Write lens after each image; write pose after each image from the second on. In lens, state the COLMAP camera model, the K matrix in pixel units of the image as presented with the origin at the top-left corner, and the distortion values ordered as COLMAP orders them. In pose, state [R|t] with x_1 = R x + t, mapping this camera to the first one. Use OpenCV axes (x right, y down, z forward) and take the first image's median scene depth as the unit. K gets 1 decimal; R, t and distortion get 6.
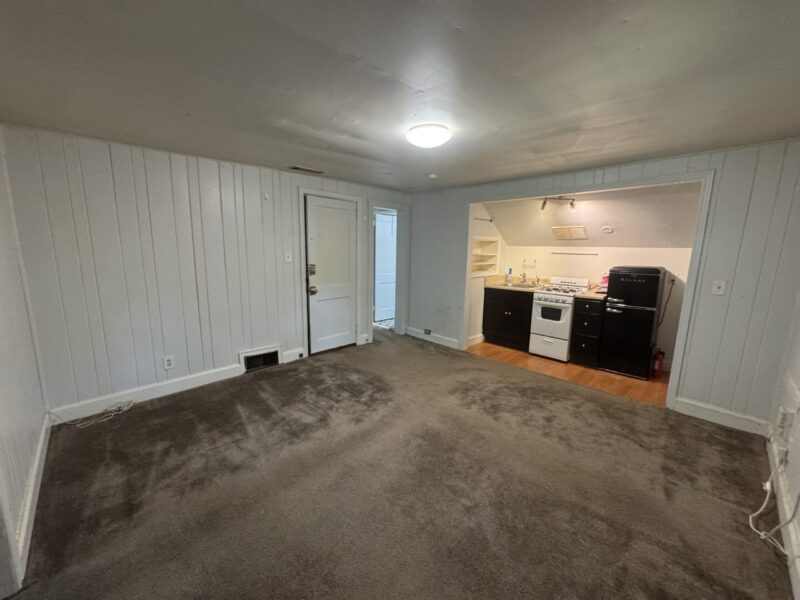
lens RADIAL K [[325.9, 0, 400.0], [0, 325.9, 300.0], [0, 0, 1]] dist [0.027562, -0.000011]
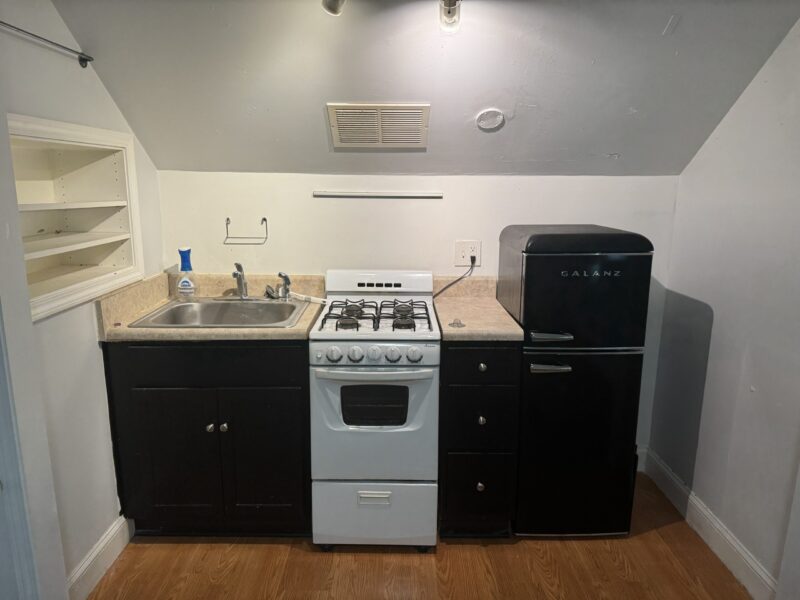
lens RADIAL K [[561.6, 0, 400.0], [0, 561.6, 300.0], [0, 0, 1]] dist [-0.002551, -0.002522]
pose [[0.689265, -0.159965, 0.706629, 0.134595], [0.119405, 0.987065, 0.106979, -0.096238], [-0.714602, 0.010638, 0.699450, 0.607870]]
